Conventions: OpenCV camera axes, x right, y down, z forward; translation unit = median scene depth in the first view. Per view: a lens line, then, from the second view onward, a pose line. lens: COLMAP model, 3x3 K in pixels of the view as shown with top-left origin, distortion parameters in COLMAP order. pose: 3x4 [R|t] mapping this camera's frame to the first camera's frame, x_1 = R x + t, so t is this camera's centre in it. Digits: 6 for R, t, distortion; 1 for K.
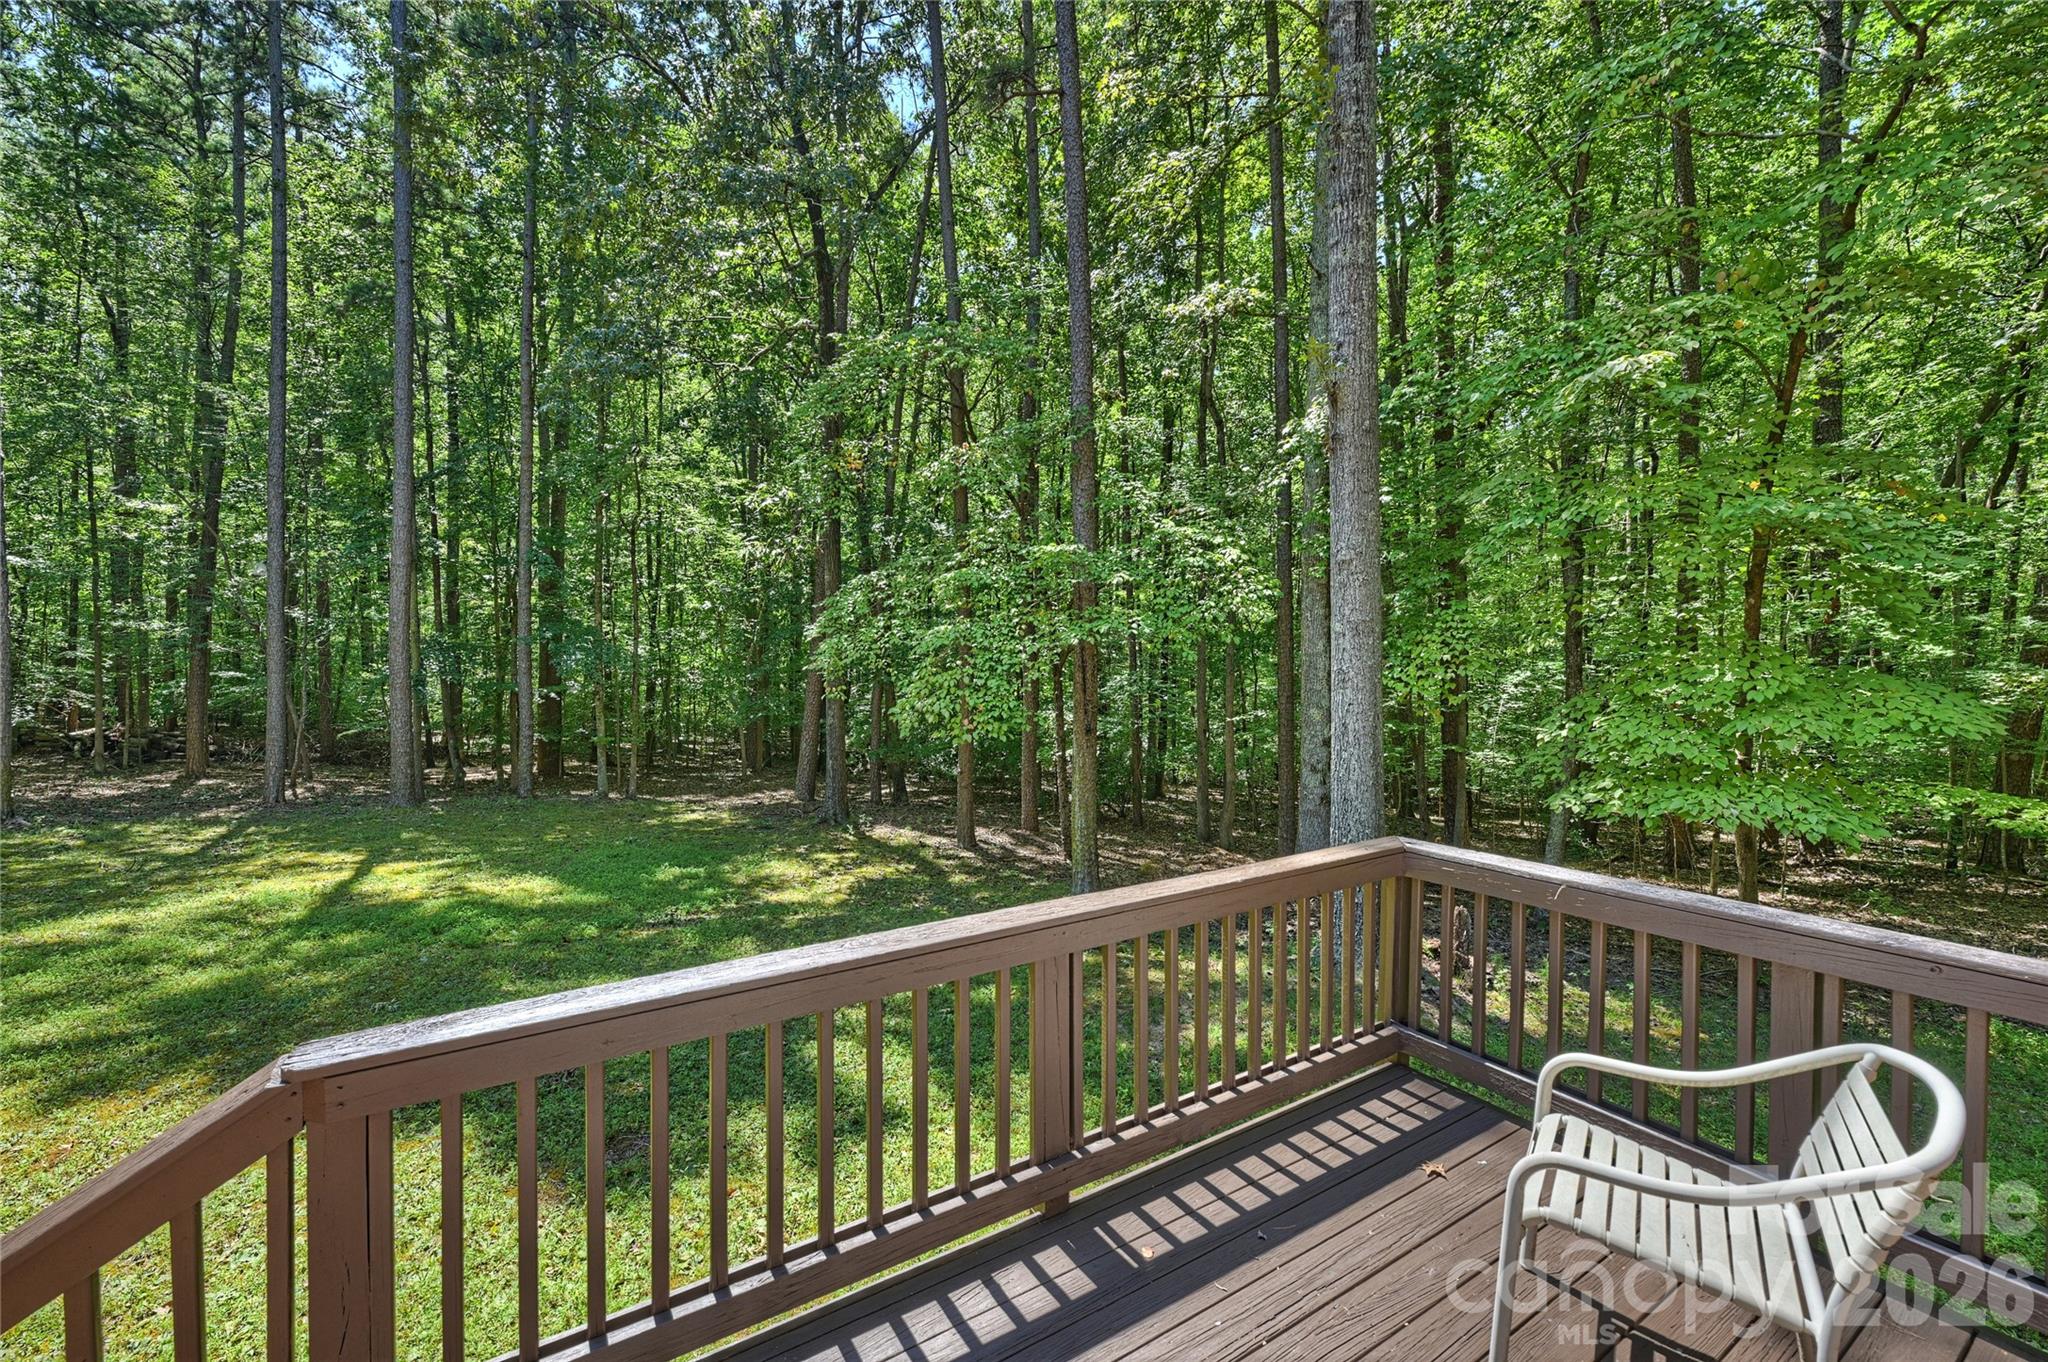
lens RADIAL K [[823.5, 0, 1025.3], [0, 823.5, 681.3], [0, 0, 1]] dist [0.000820, 0.000055]
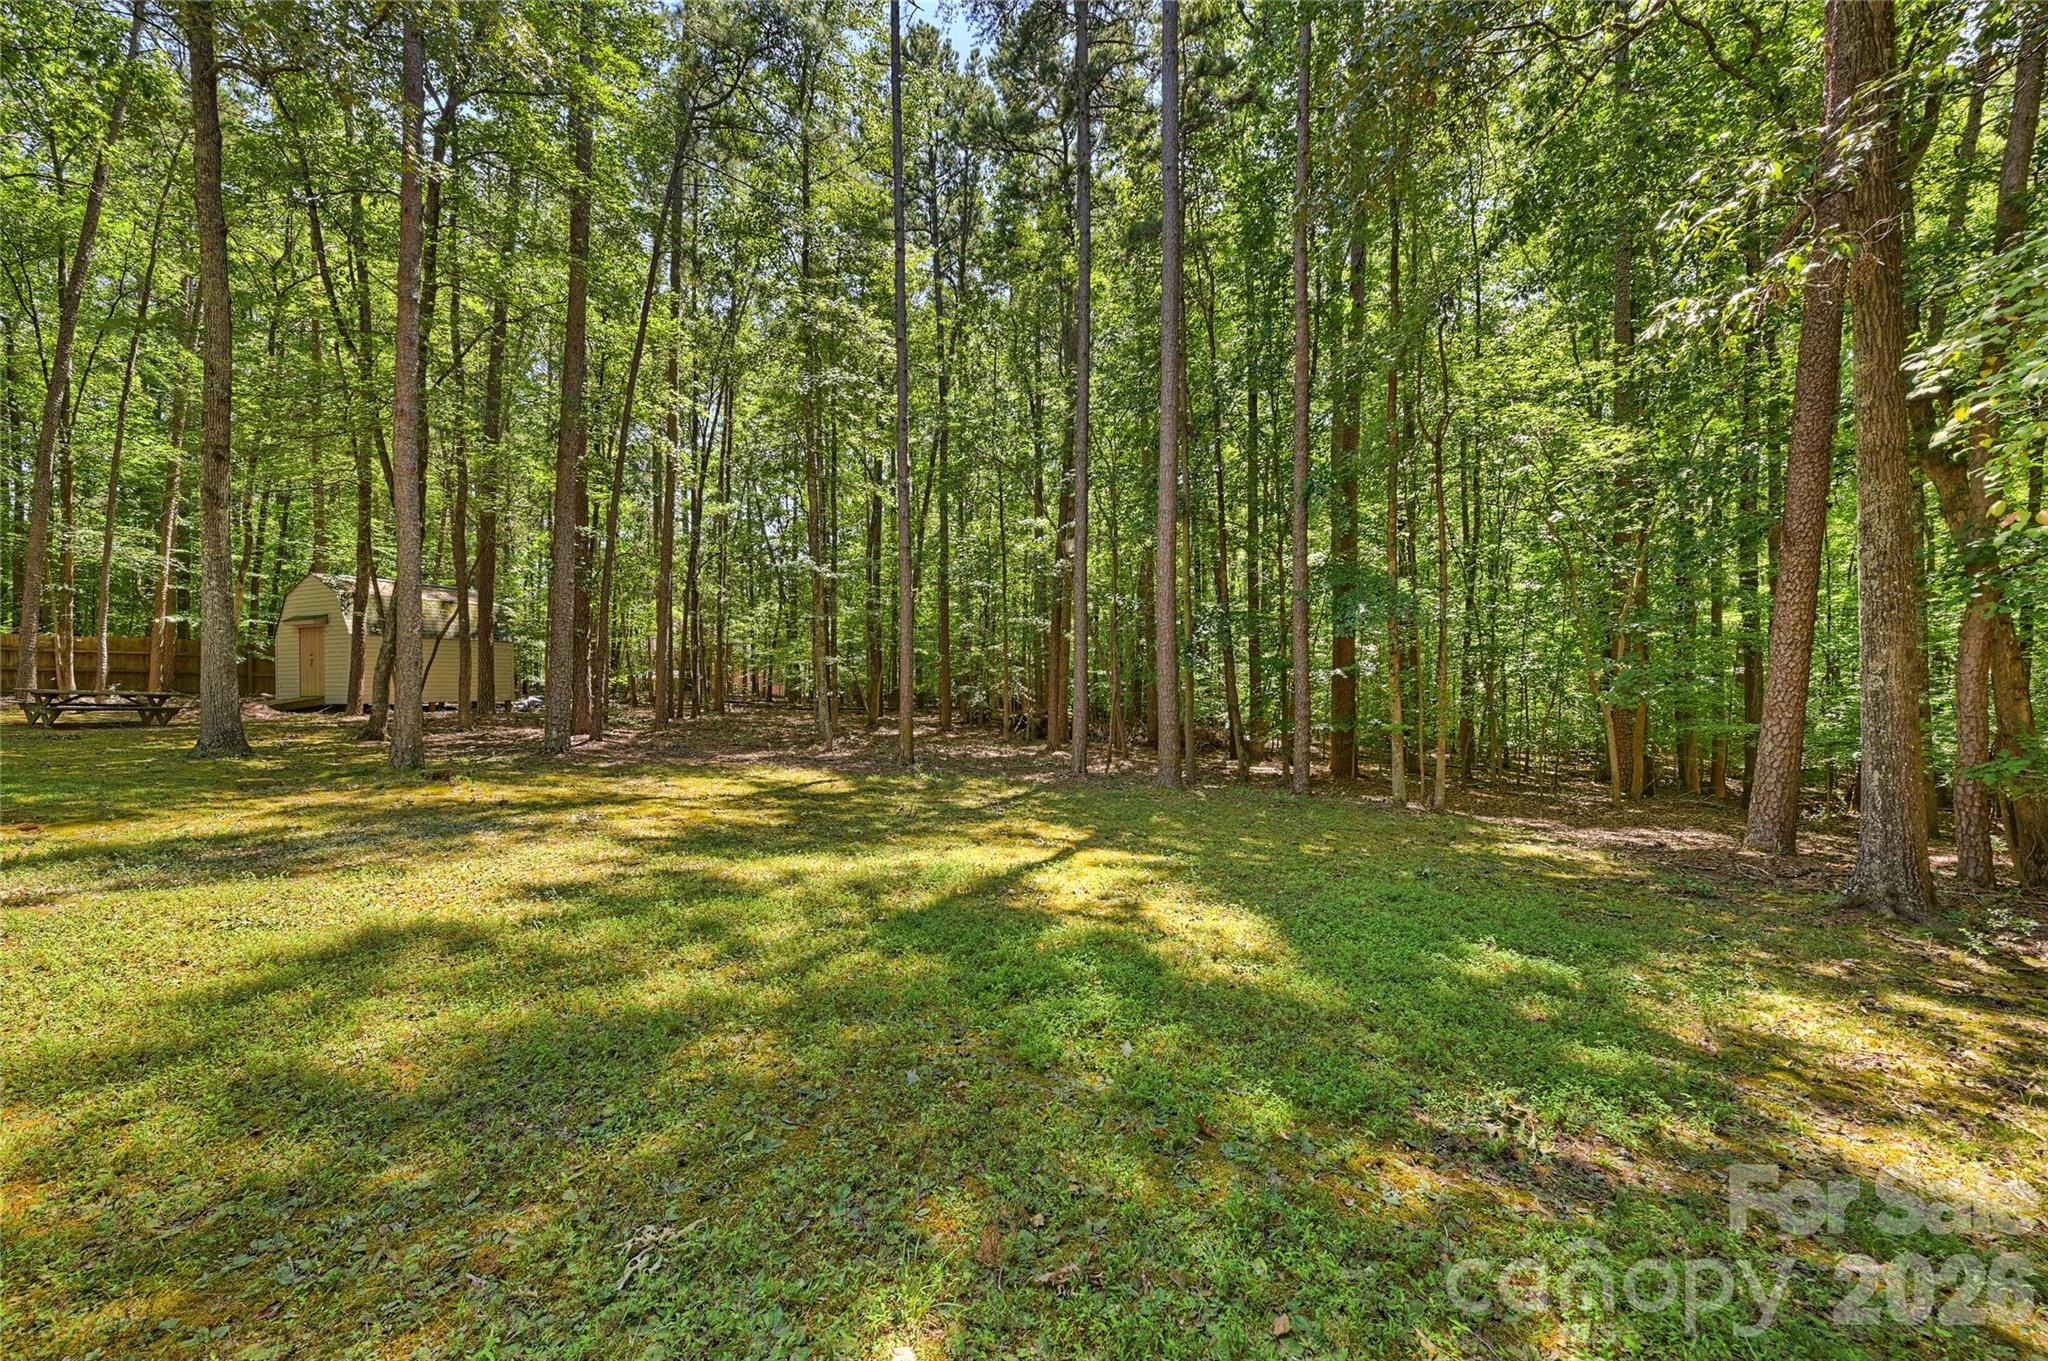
lens RADIAL K [[823.5, 0, 1026.5], [0, 823.5, 683.3], [0, 0, 1]] dist [0.000820, 0.000055]
pose [[0.604199, -0.009622, -0.796775, -0.165375], [-0.011852, 0.999708, -0.021060, 0.066634], [0.796745, 0.022168, 0.603908, 0.380490]]
